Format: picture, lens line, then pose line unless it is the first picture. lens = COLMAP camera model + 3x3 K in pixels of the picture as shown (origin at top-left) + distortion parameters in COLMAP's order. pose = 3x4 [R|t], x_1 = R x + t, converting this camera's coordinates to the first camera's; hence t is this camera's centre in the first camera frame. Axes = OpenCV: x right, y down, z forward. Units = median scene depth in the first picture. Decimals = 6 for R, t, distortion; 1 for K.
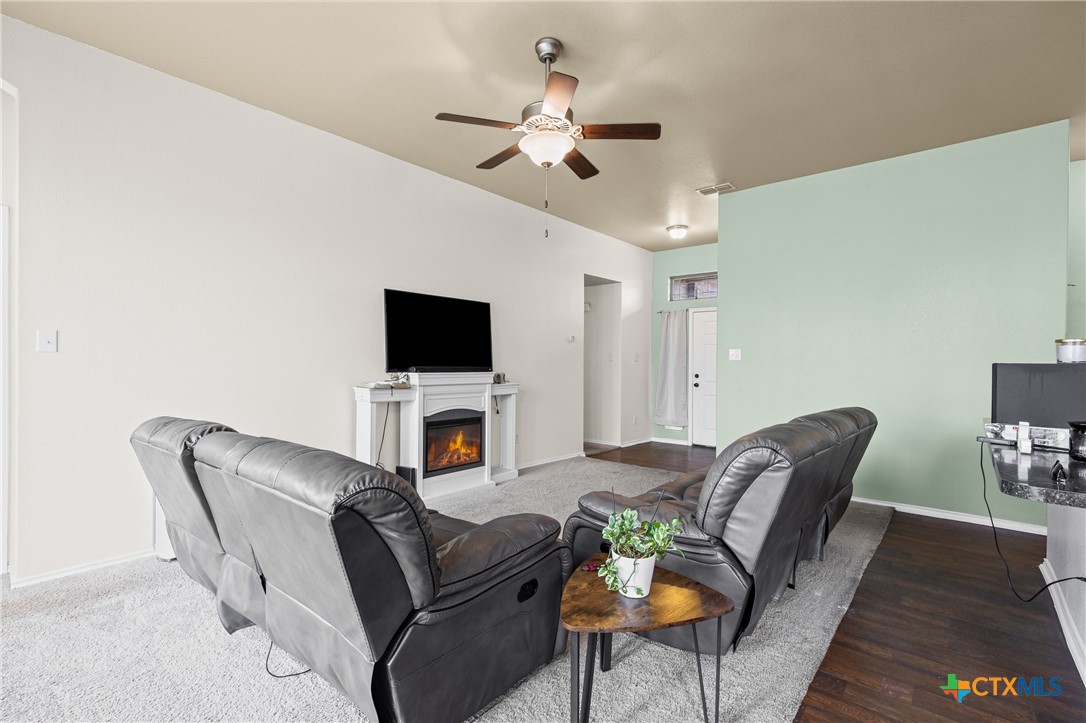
lens RADIAL K [[494.3, 0, 543.0], [0, 494.3, 361.5], [0, 0, 1]] dist [0.009048, 0.000057]
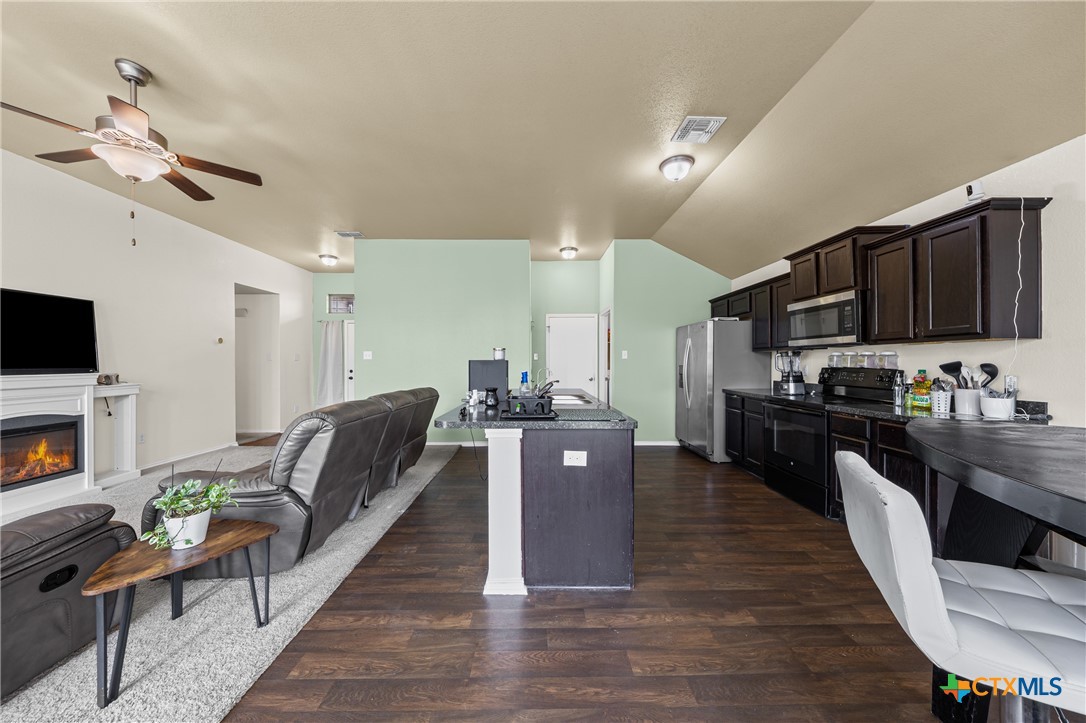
lens RADIAL K [[360.9, 0, 540.6], [0, 360.9, 360.3], [0, 0, 1]] dist [-0.000257, -0.000017]
pose [[0.754606, -0.008949, 0.656117, 0.157626], [0.008351, 0.999957, 0.004035, 0.001026], [-0.656125, 0.002434, 0.754648, -0.168290]]
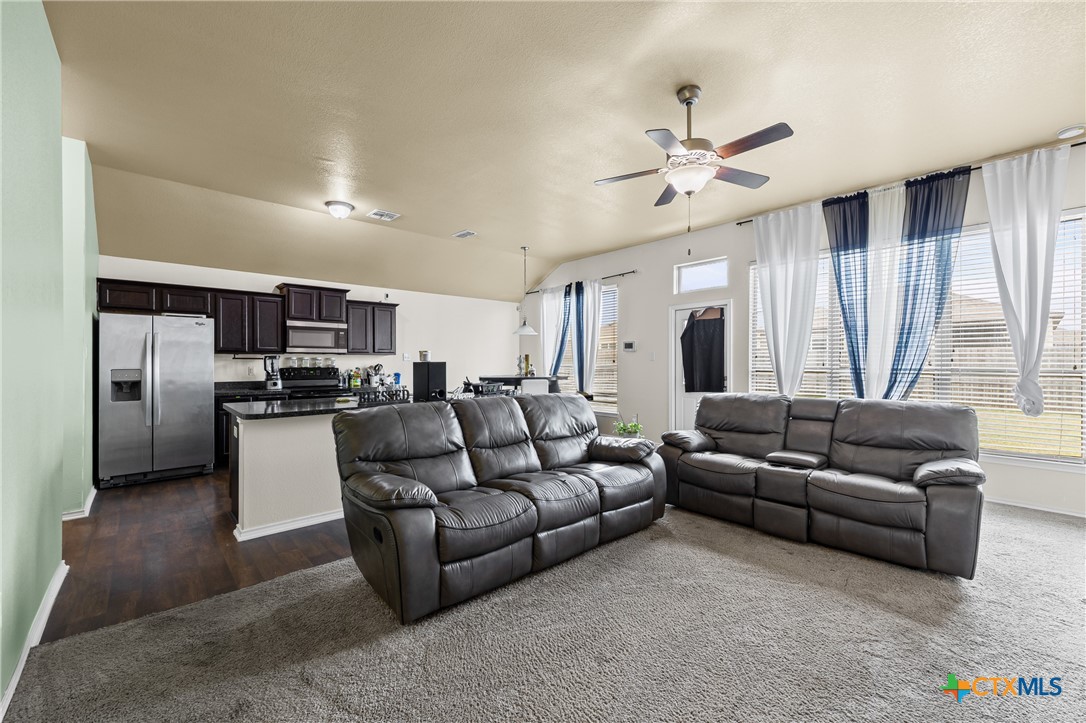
lens RADIAL K [[442.1, 0, 543.0], [0, 442.1, 361.5], [0, 0, 1]] dist [0.000499, -0.000408]
pose [[-0.990614, -0.009596, 0.136351, 0.193588], [-0.010233, 0.999940, -0.003972, 0.004495], [-0.136305, -0.005331, -0.990653, 2.078720]]
